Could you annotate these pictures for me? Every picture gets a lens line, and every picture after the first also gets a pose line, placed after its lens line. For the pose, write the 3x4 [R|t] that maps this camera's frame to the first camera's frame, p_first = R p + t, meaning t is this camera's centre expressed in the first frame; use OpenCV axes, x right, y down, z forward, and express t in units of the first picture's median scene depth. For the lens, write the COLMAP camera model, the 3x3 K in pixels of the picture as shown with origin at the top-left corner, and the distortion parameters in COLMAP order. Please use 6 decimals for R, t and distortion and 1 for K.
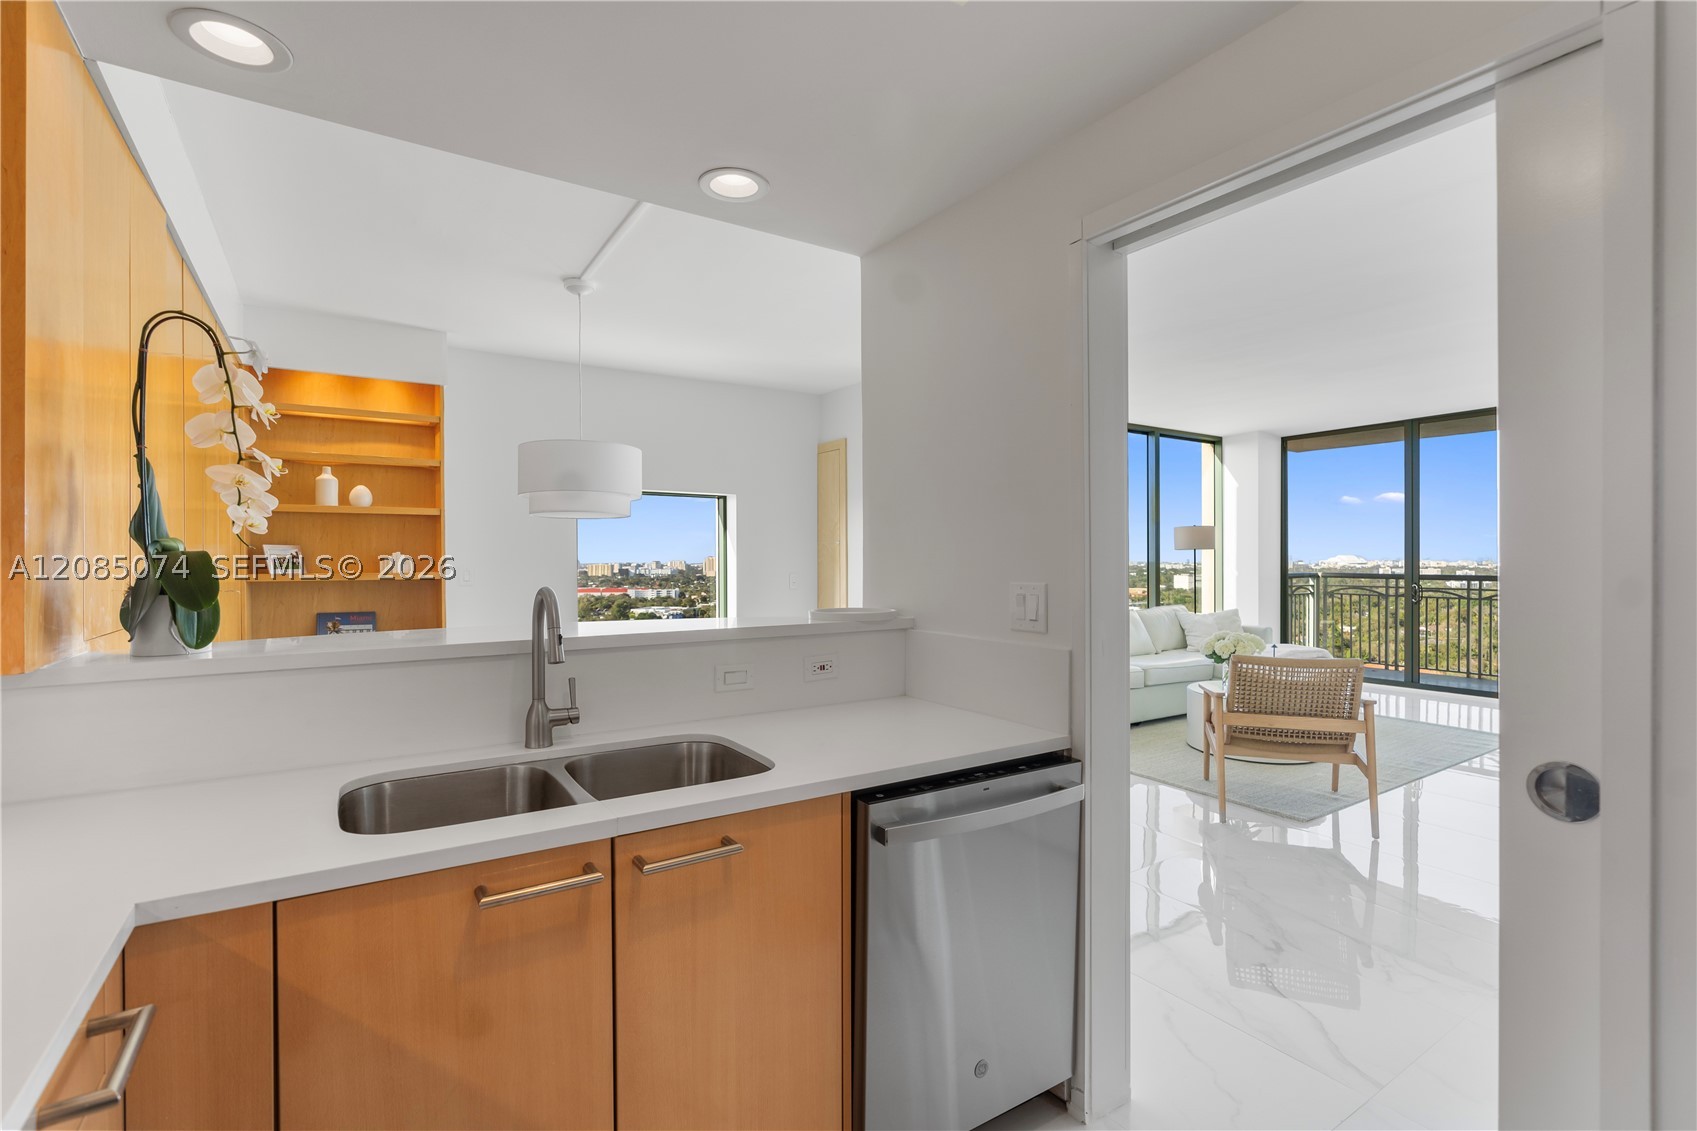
lens RADIAL K [[771.3, 0, 848.4], [0, 771.3, 562.1], [0, 0, 1]] dist [-0.001185, 0.000410]
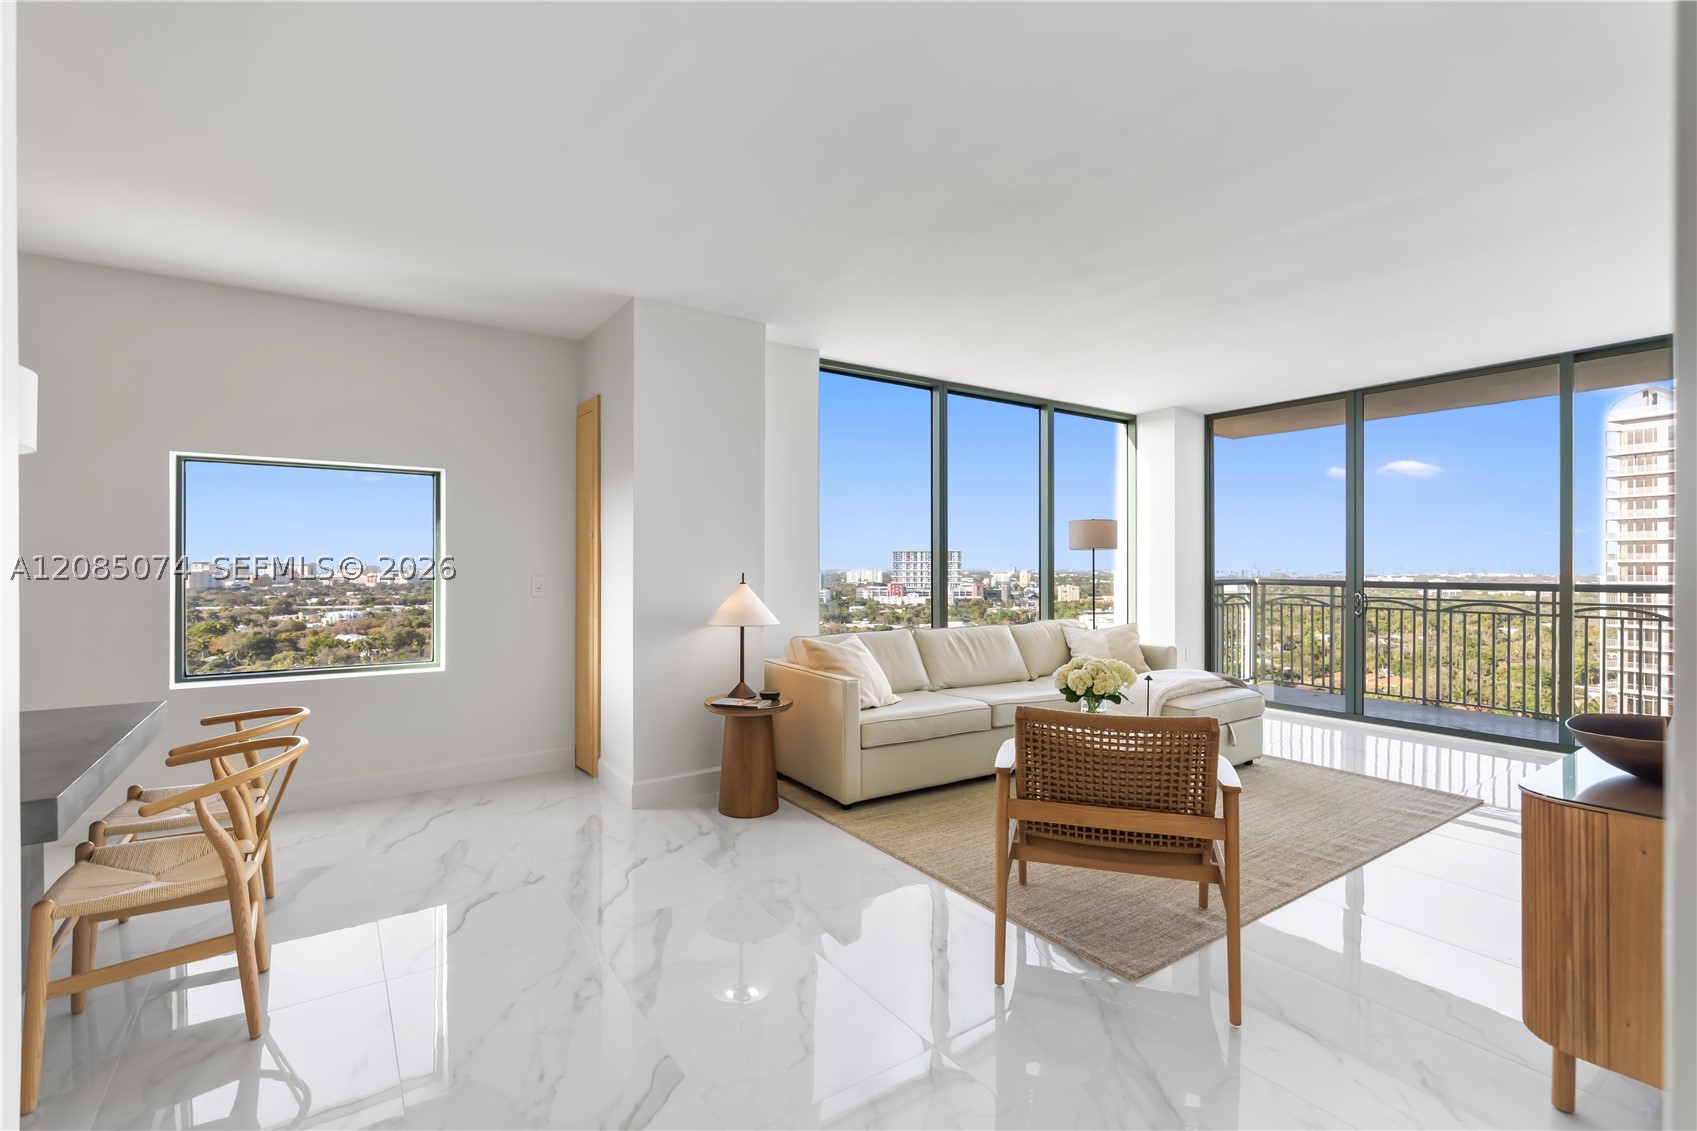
lens RADIAL K [[767.5, 0, 854.0], [0, 767.5, 564.1], [0, 0, 1]] dist [-0.010590, 0.004419]
pose [[0.999734, 0.003771, 0.022773, 0.168615], [-0.003617, 0.999970, -0.006804, 0.005482], [-0.022798, 0.006720, 0.999718, 0.187894]]
